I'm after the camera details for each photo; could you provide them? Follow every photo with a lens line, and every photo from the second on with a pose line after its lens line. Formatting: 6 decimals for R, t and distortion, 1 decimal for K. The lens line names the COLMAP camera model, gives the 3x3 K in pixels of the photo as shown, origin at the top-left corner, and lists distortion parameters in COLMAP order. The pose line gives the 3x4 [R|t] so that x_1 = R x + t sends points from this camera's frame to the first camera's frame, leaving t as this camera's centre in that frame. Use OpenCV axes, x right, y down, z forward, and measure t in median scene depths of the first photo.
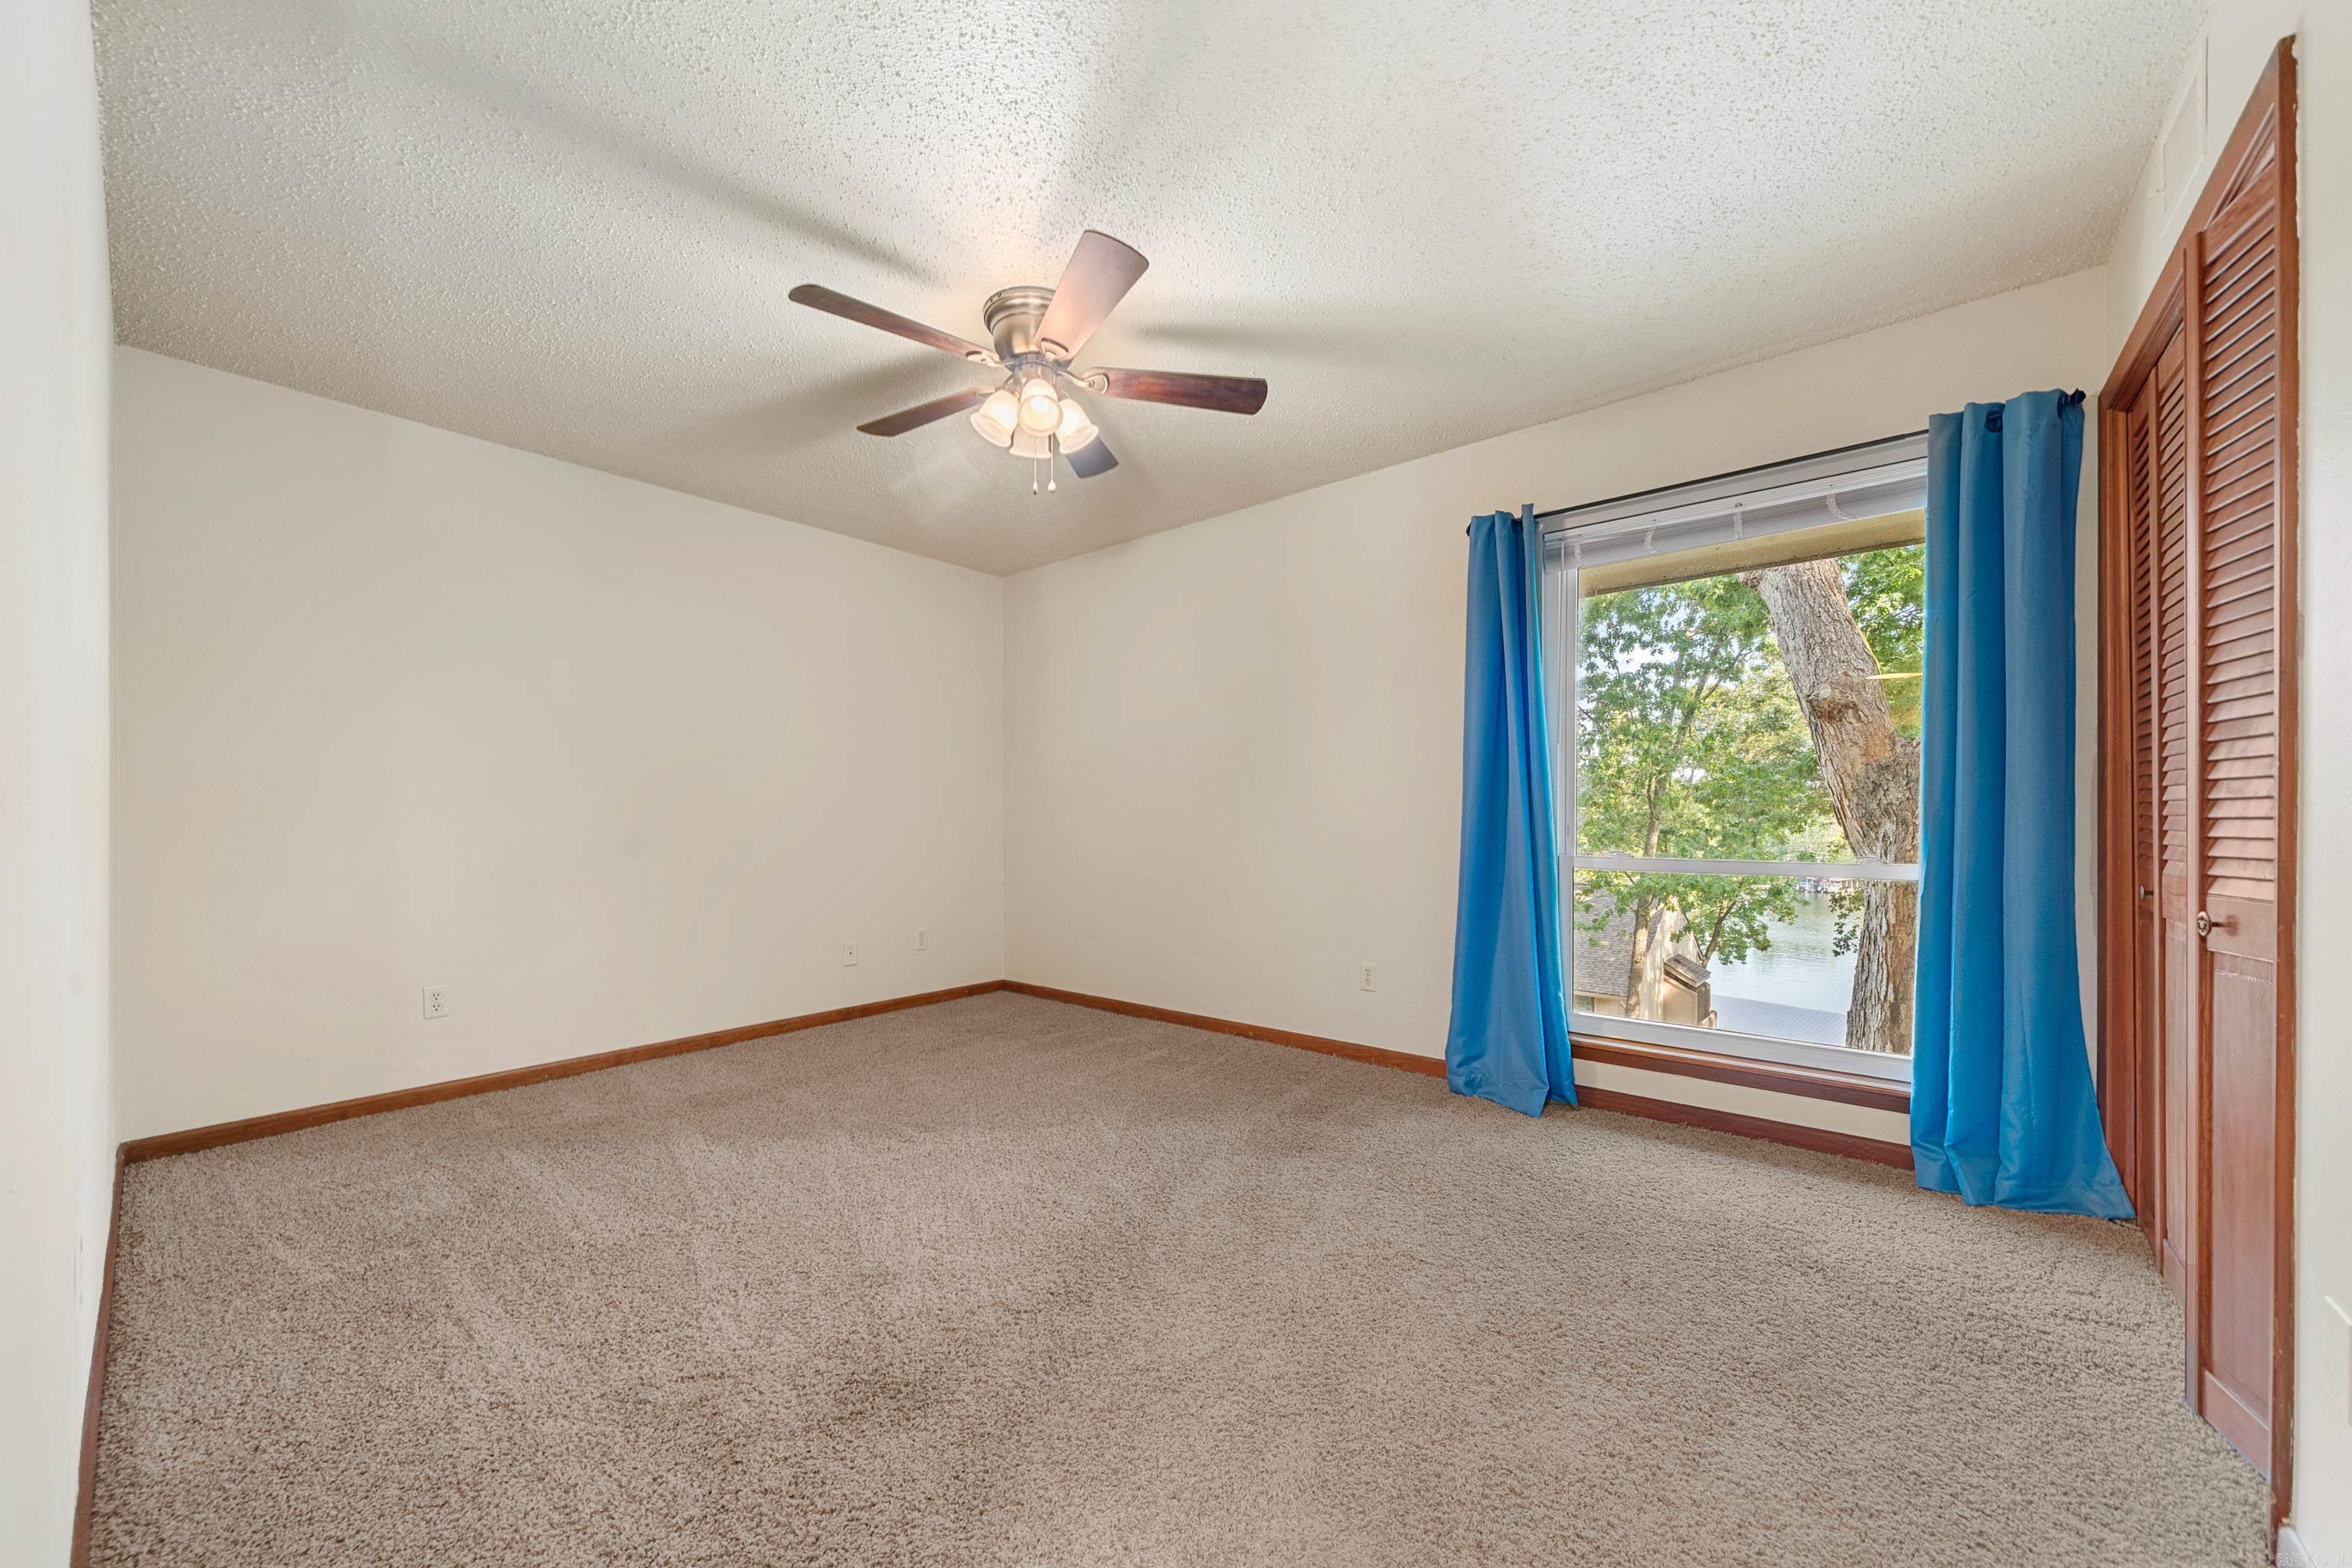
lens RADIAL K [[865.9, 0, 1177.4], [0, 865.9, 826.5], [0, 0, 1]] dist [-0.001903, 0.000066]
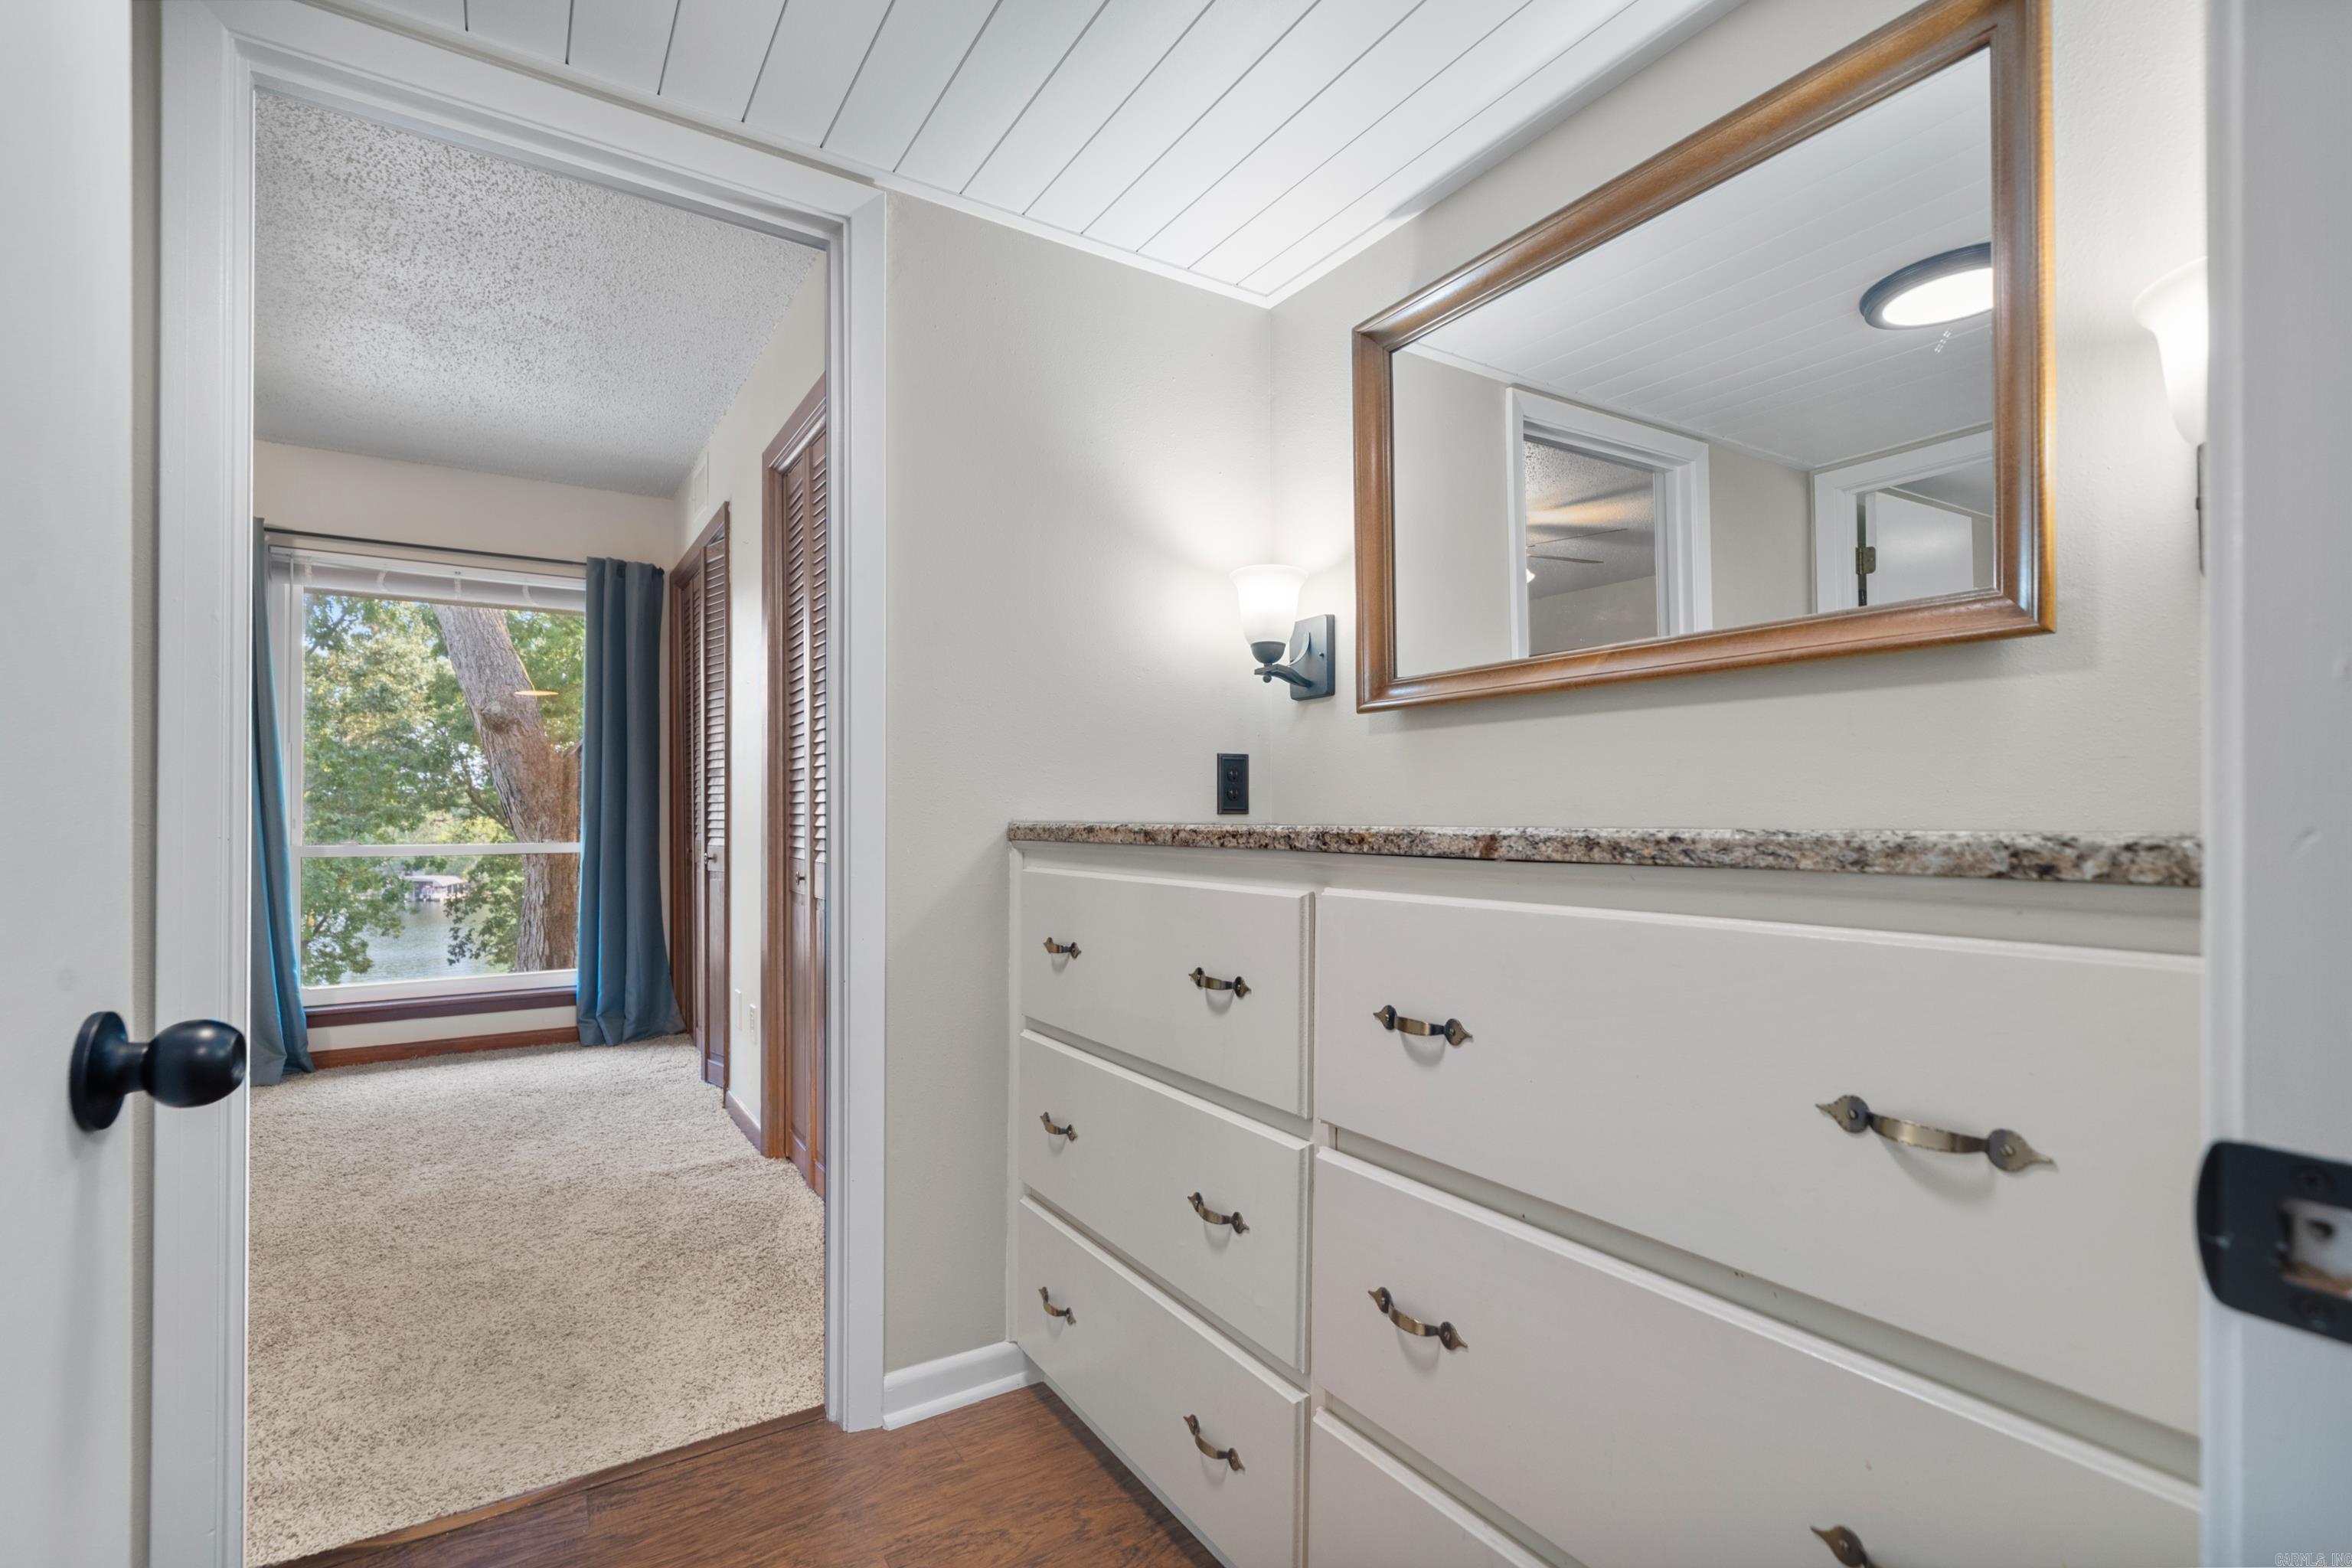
lens RADIAL K [[1021.4, 0, 1182.7], [0, 1021.4, 798.0], [0, 0, 1]] dist [0.001549, 0.000328]
pose [[0.285378, 0.014071, 0.958312, -0.324267], [0.010706, 0.999783, -0.017868, 0.005147], [-0.958355, 0.015359, 0.285166, -0.305438]]
